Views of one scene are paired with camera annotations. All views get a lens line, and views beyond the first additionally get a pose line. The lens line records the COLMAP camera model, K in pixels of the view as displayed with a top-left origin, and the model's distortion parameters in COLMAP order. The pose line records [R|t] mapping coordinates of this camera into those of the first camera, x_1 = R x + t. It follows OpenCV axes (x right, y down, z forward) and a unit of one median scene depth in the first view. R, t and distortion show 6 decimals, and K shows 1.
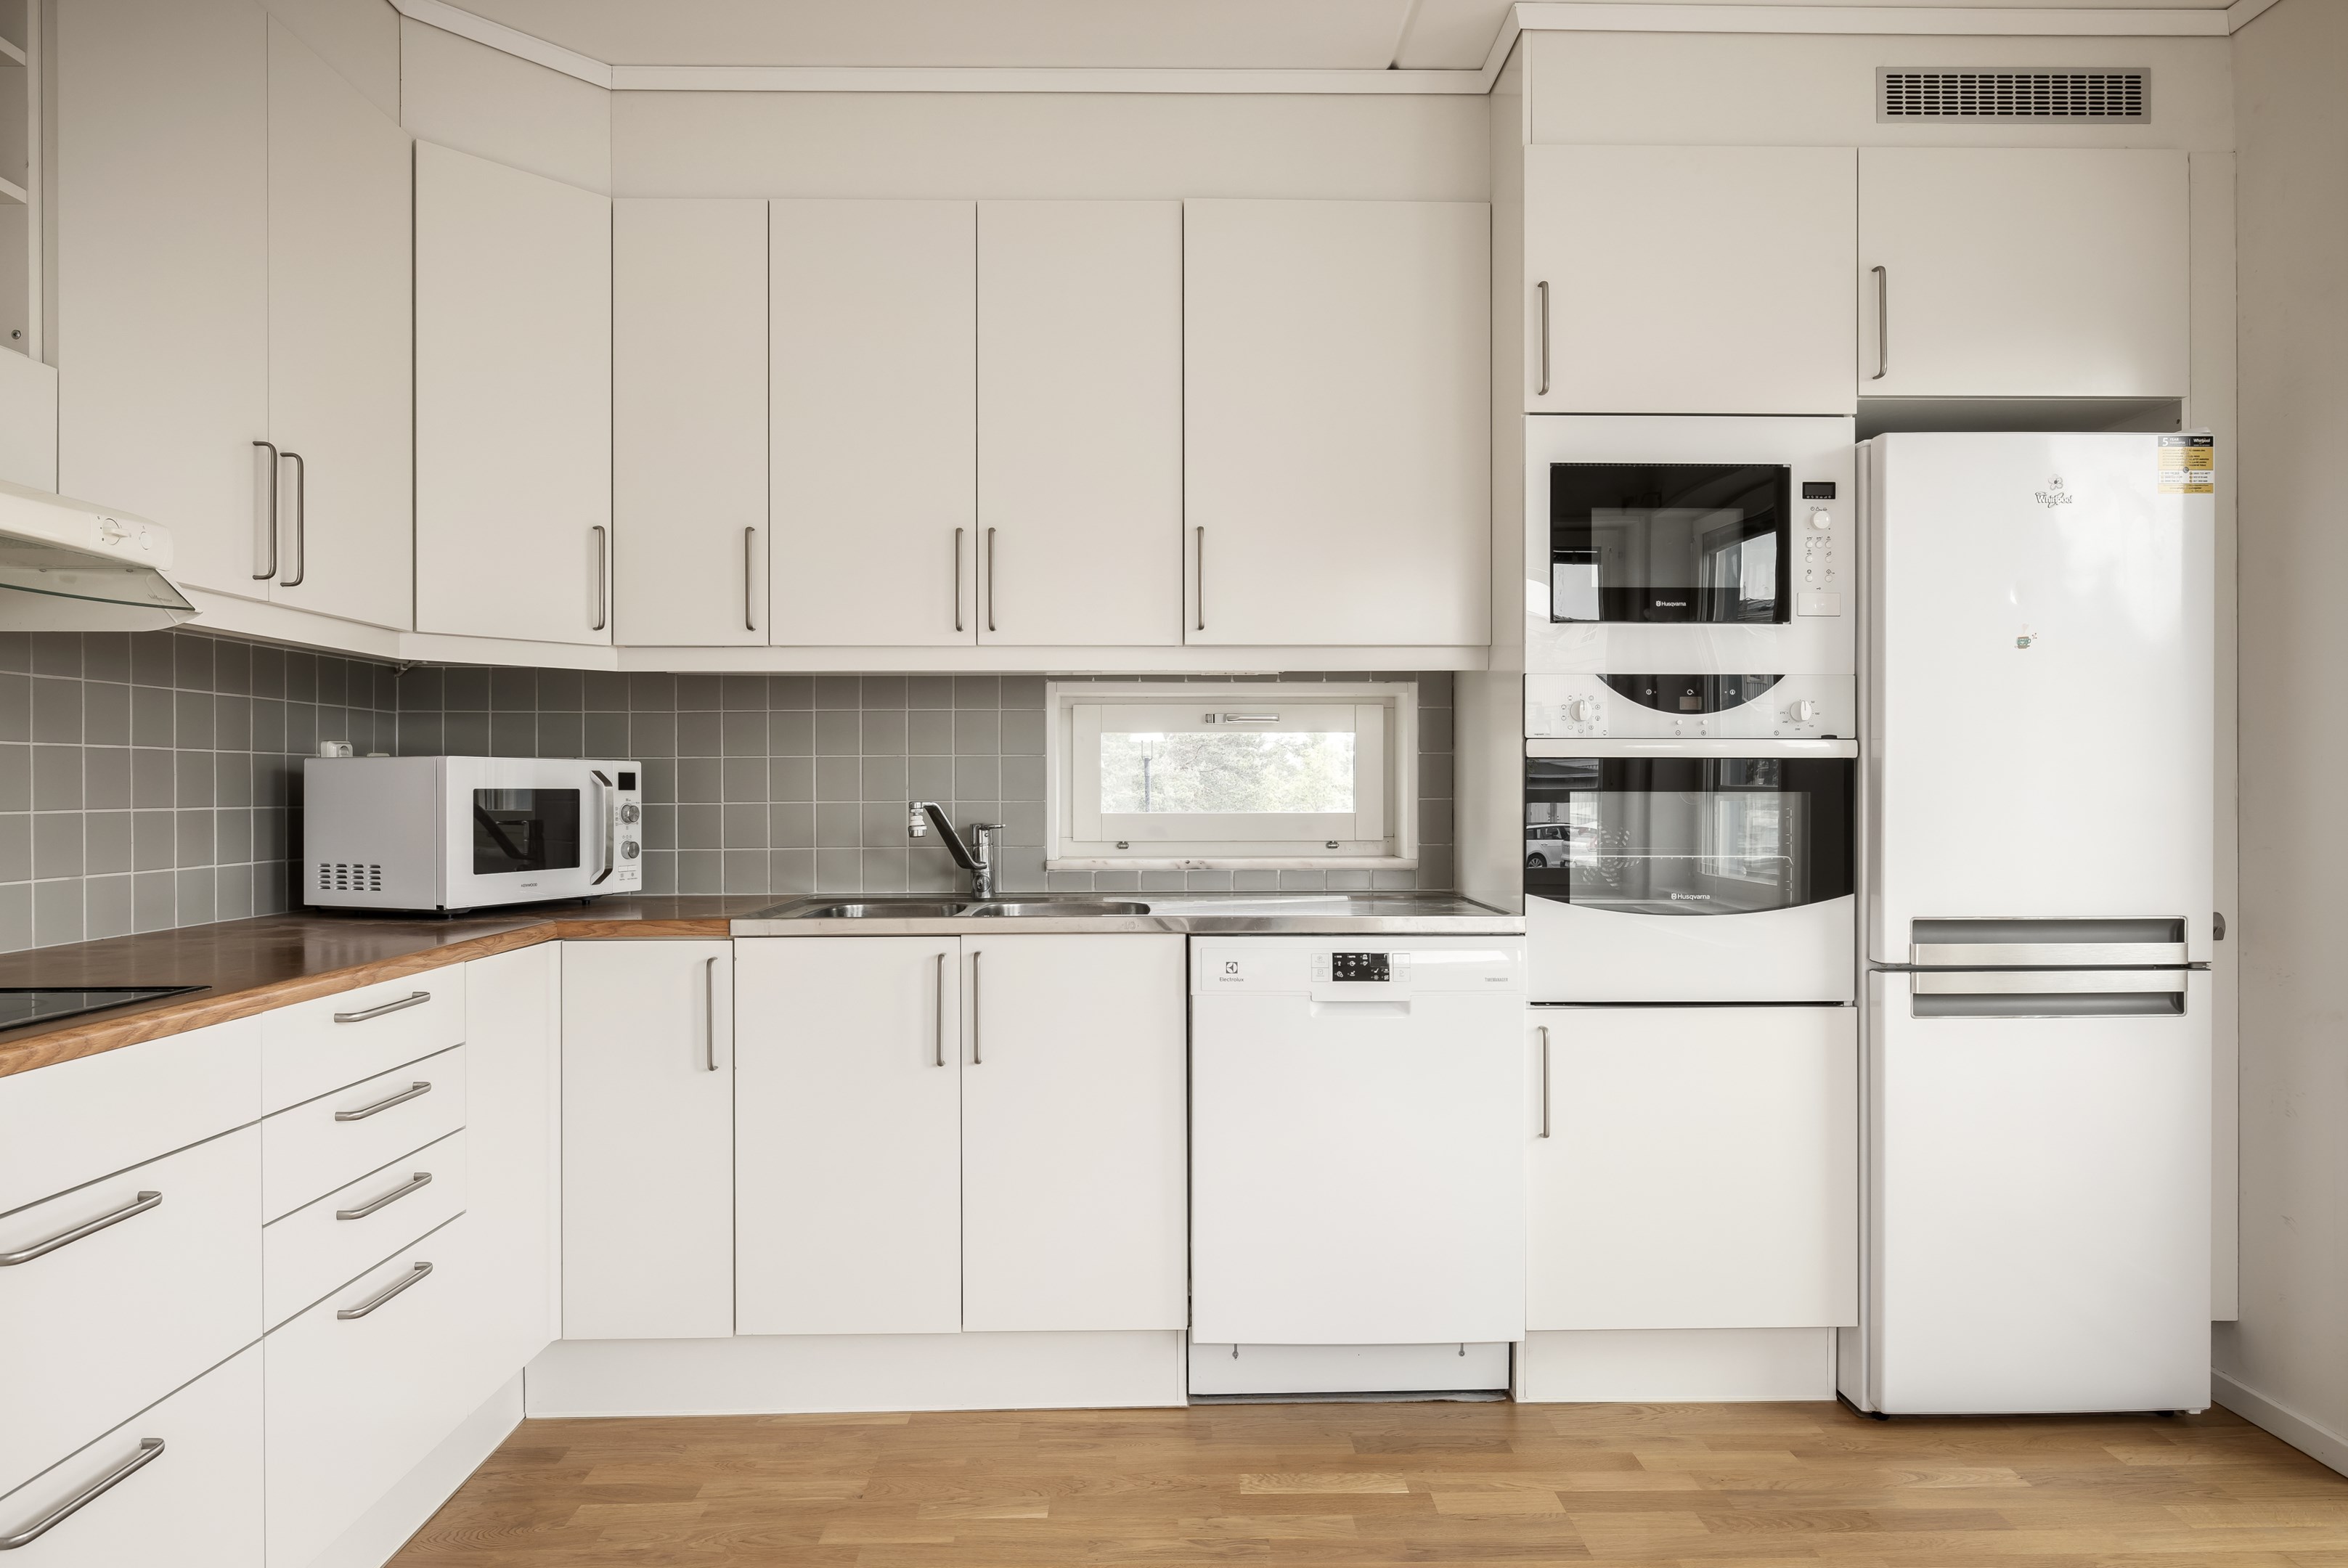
lens RADIAL K [[1406.2, 0, 1175.4], [0, 1406.2, 790.4], [0, 0, 1]] dist [-0.006114, 0.002748]
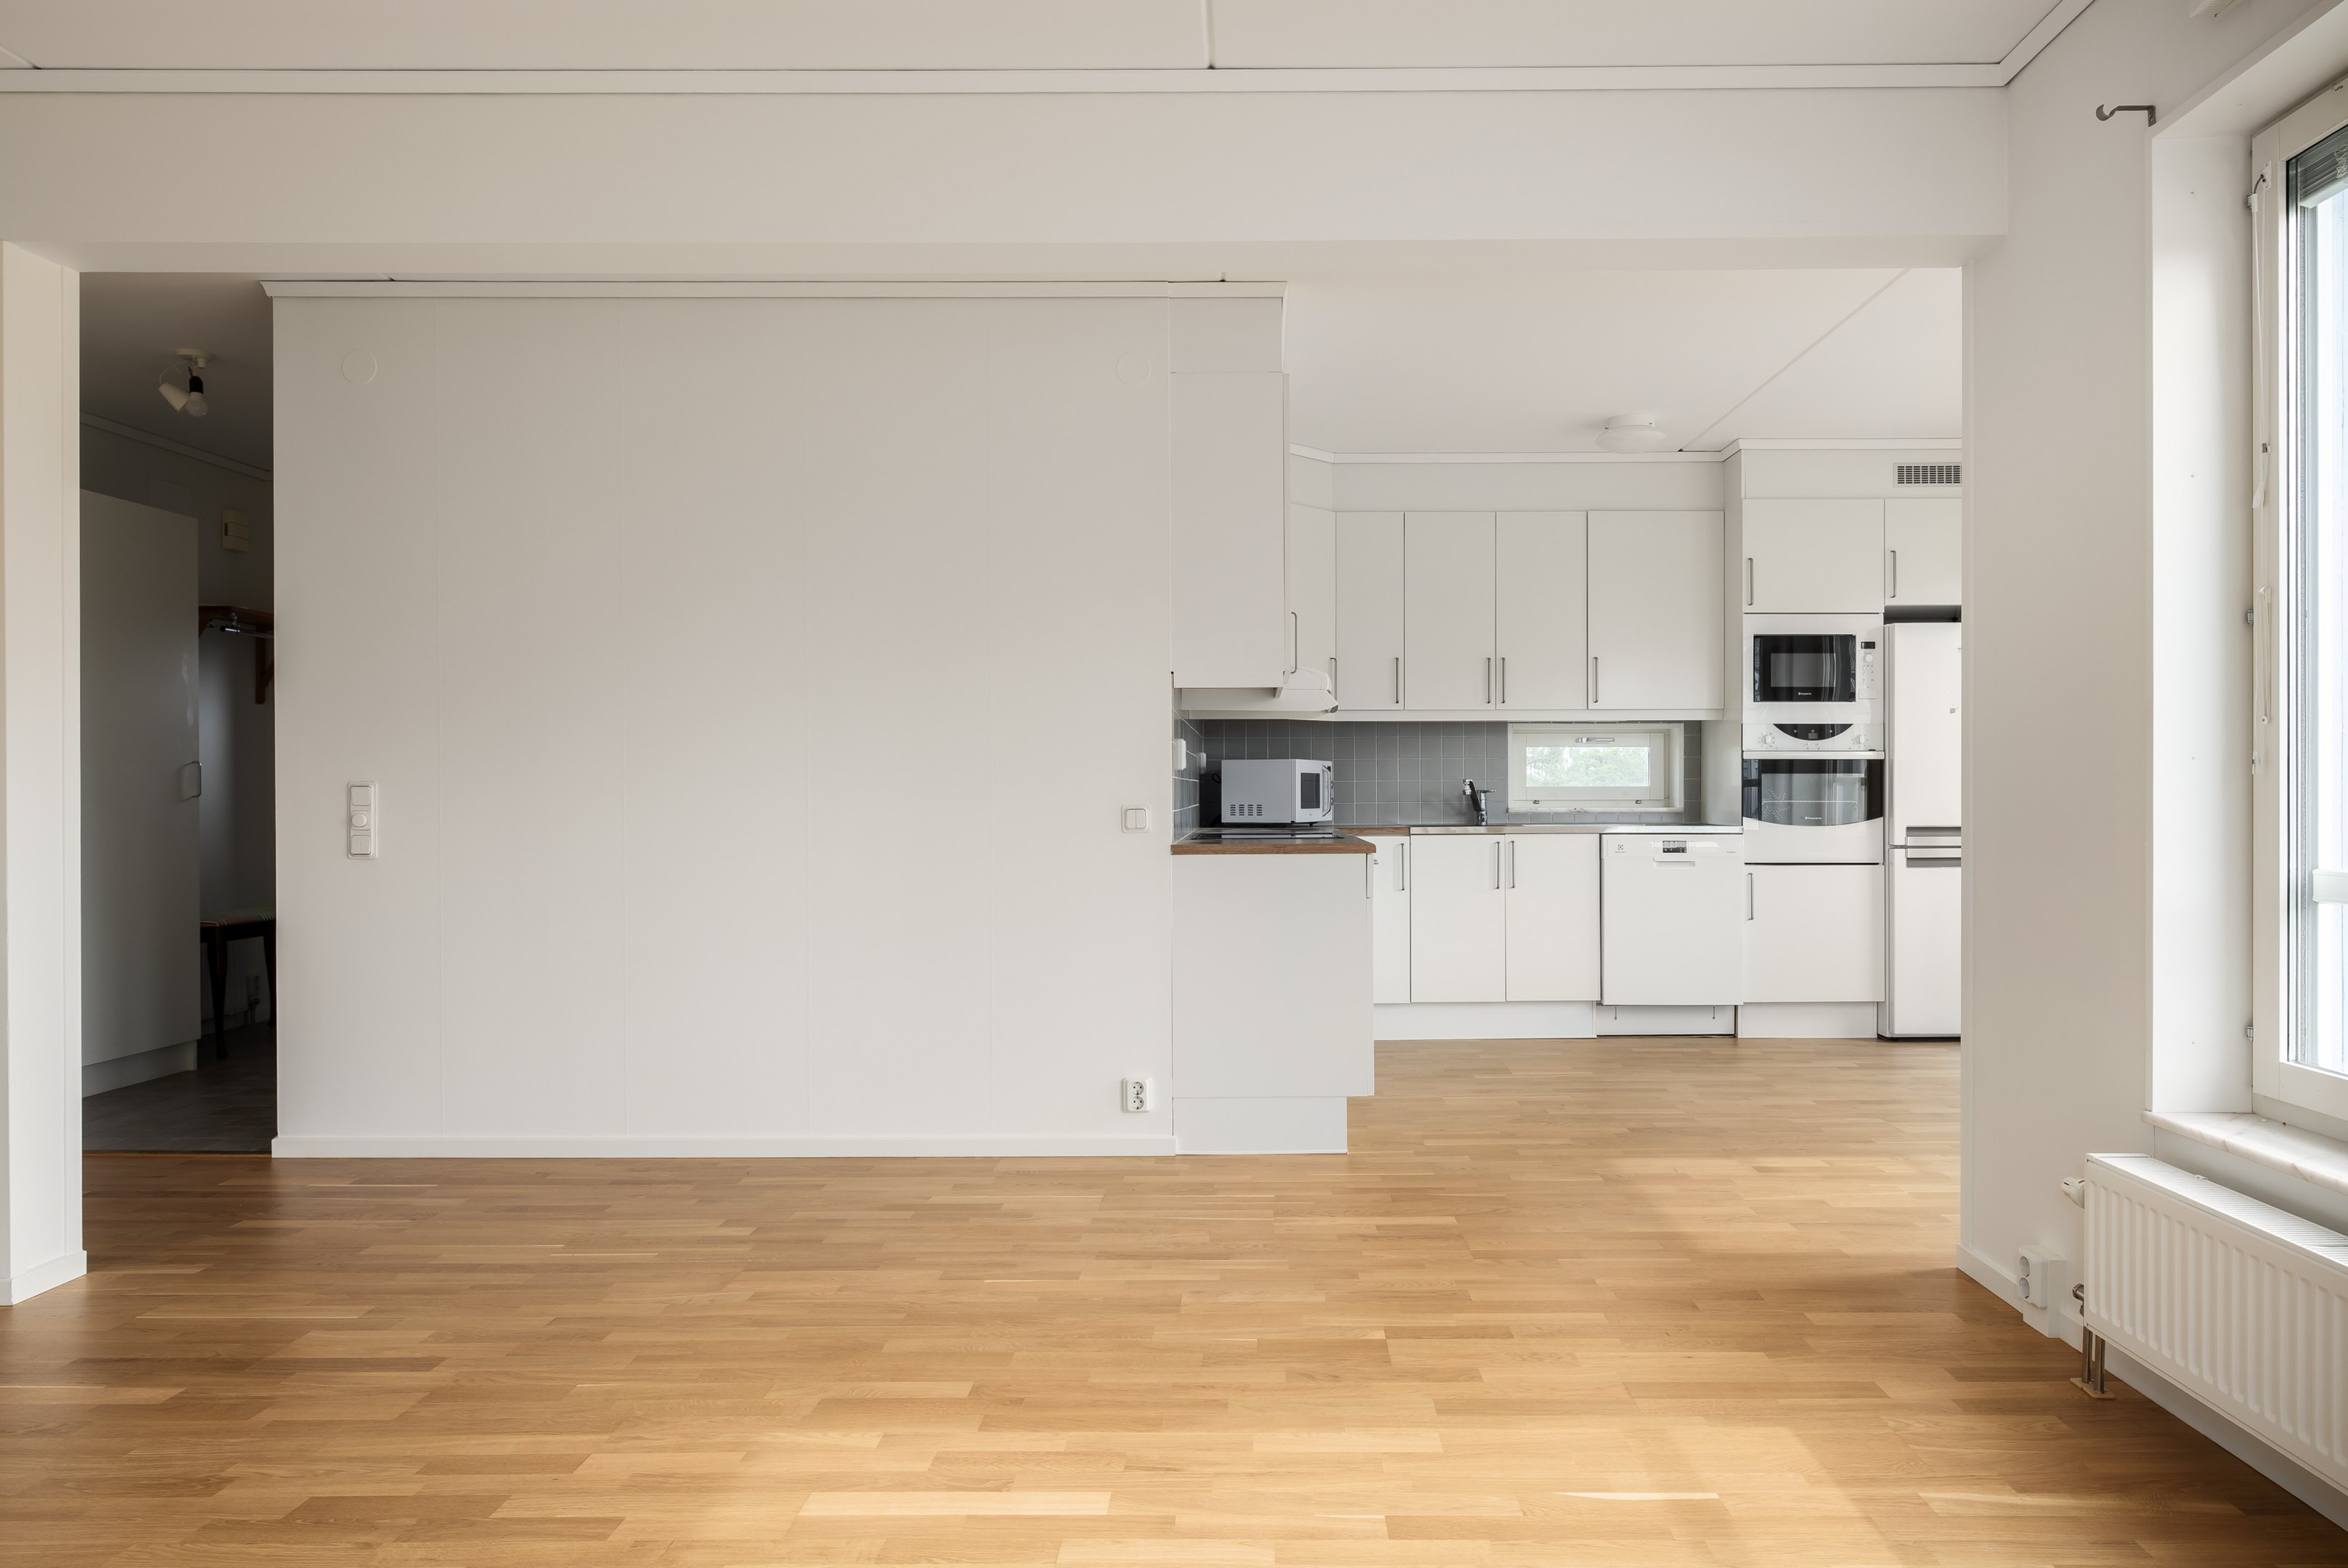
lens RADIAL K [[1471.1, 0, 1273.6], [0, 1471.1, 799.7], [0, 0, 1]] dist [0.000300, -0.001377]
pose [[0.999972, -0.001232, -0.007416, -0.520864], [0.001256, 0.999994, 0.003275, 0.036055], [0.007412, -0.003285, 0.999967, -1.476440]]
